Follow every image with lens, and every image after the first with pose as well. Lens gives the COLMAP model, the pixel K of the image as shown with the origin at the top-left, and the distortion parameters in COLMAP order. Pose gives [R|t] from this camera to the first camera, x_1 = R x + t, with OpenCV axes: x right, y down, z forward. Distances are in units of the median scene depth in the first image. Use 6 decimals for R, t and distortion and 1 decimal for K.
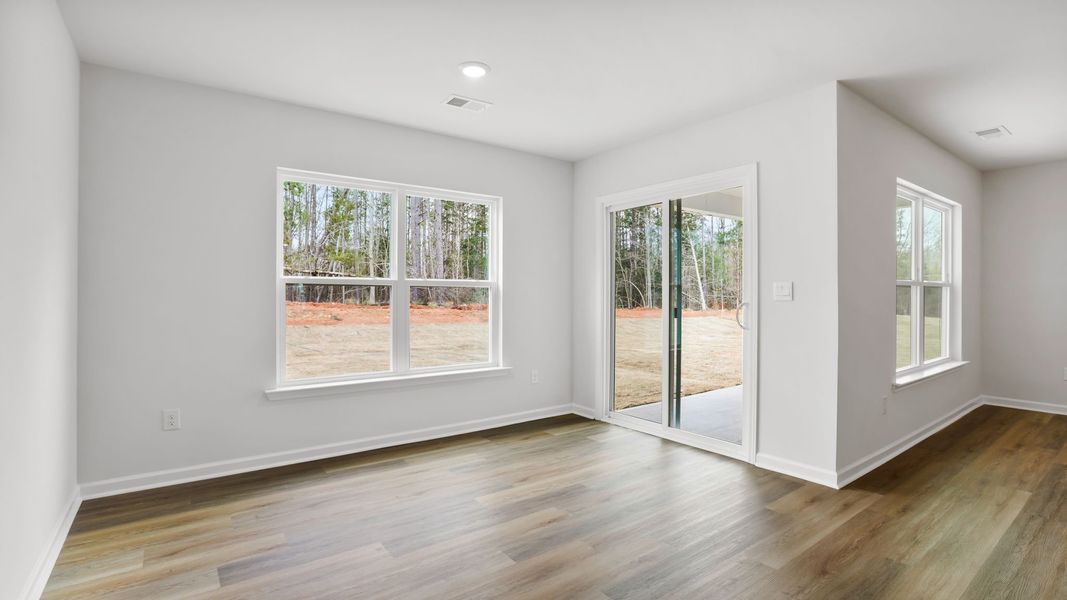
lens RADIAL K [[496.7, 0, 540.1], [0, 496.7, 297.5], [0, 0, 1]] dist [-0.028337, 0.005097]
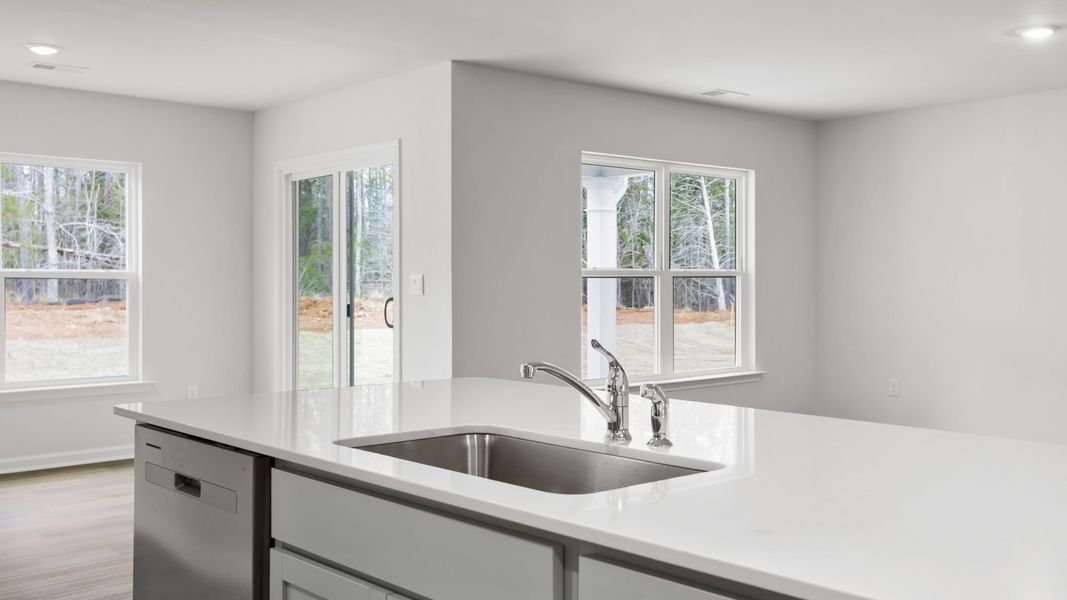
lens RADIAL K [[1041.1, 0, 528.0], [0, 1041.1, 298.2], [0, 0, 1]] dist [0.098820, 0.000000]
pose [[0.997727, -0.004368, 0.067250, 0.400930], [0.003613, 0.999929, 0.011354, -0.006512], [-0.067294, -0.011086, 0.997672, -0.668735]]
